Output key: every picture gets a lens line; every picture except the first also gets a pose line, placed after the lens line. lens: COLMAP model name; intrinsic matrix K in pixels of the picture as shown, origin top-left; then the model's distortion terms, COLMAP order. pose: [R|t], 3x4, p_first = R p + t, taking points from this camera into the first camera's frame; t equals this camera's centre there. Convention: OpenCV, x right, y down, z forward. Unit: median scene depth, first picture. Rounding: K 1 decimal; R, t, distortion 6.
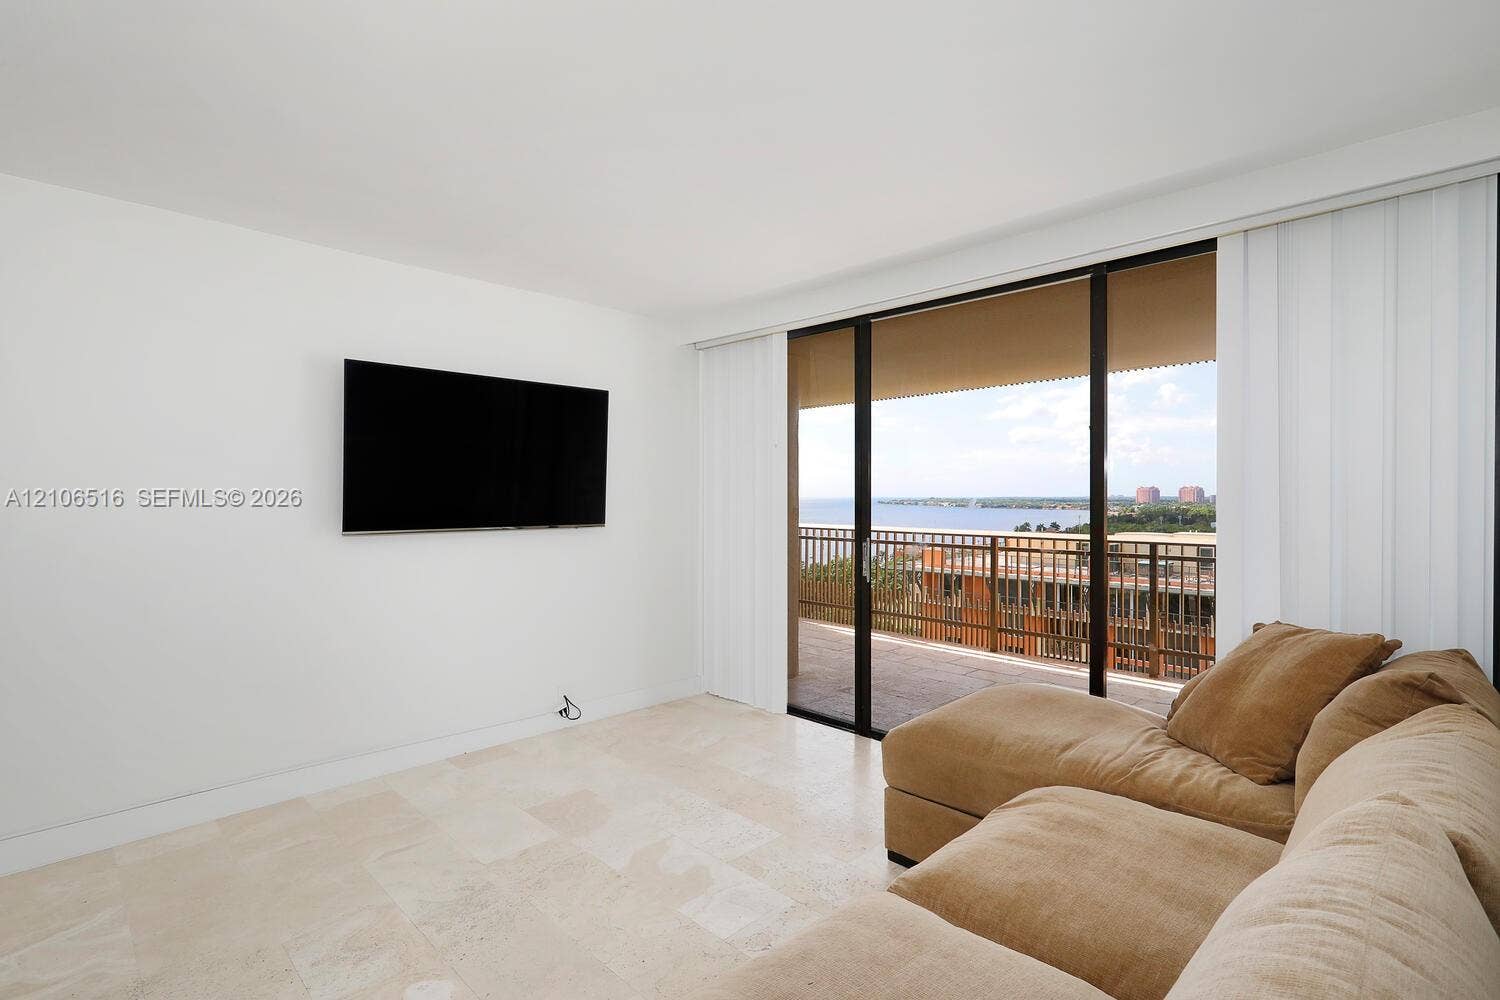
lens RADIAL K [[709.9, 0, 714.3], [0, 709.9, 499.6], [0, 0, 1]] dist [-0.001161, 0.000006]
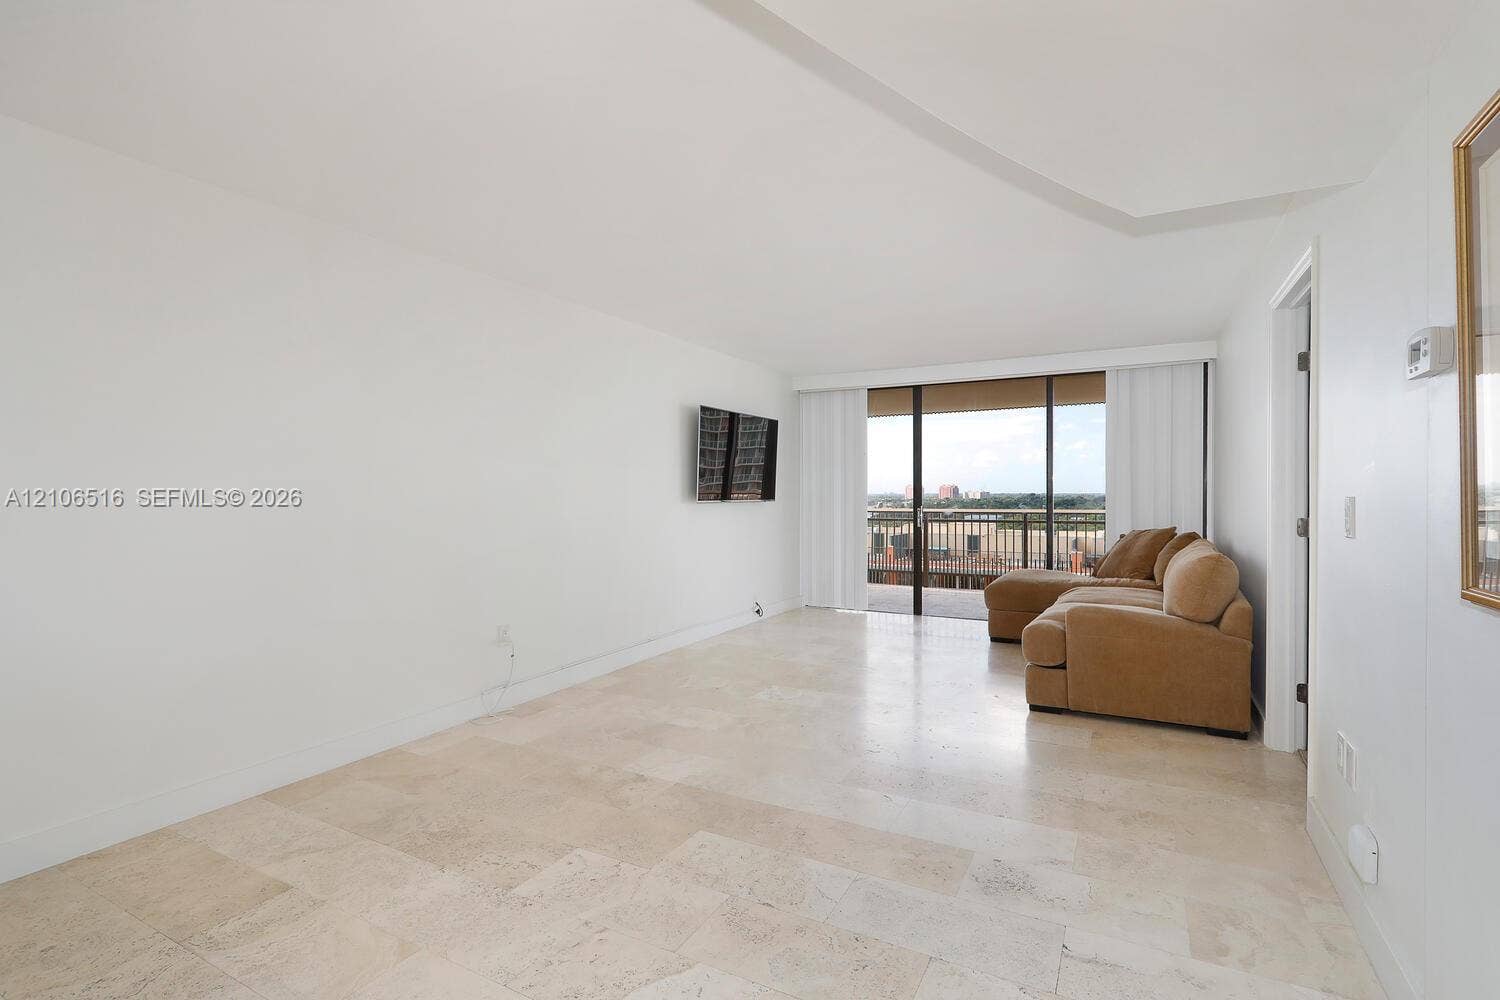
lens RADIAL K [[709.9, 0, 714.3], [0, 709.9, 499.6], [0, 0, 1]] dist [-0.001161, 0.000006]
pose [[0.955089, -0.001063, 0.296318, -0.826838], [0.000826, 0.999999, 0.000923, 0.036079], [-0.296318, -0.000636, 0.955089, -0.581001]]
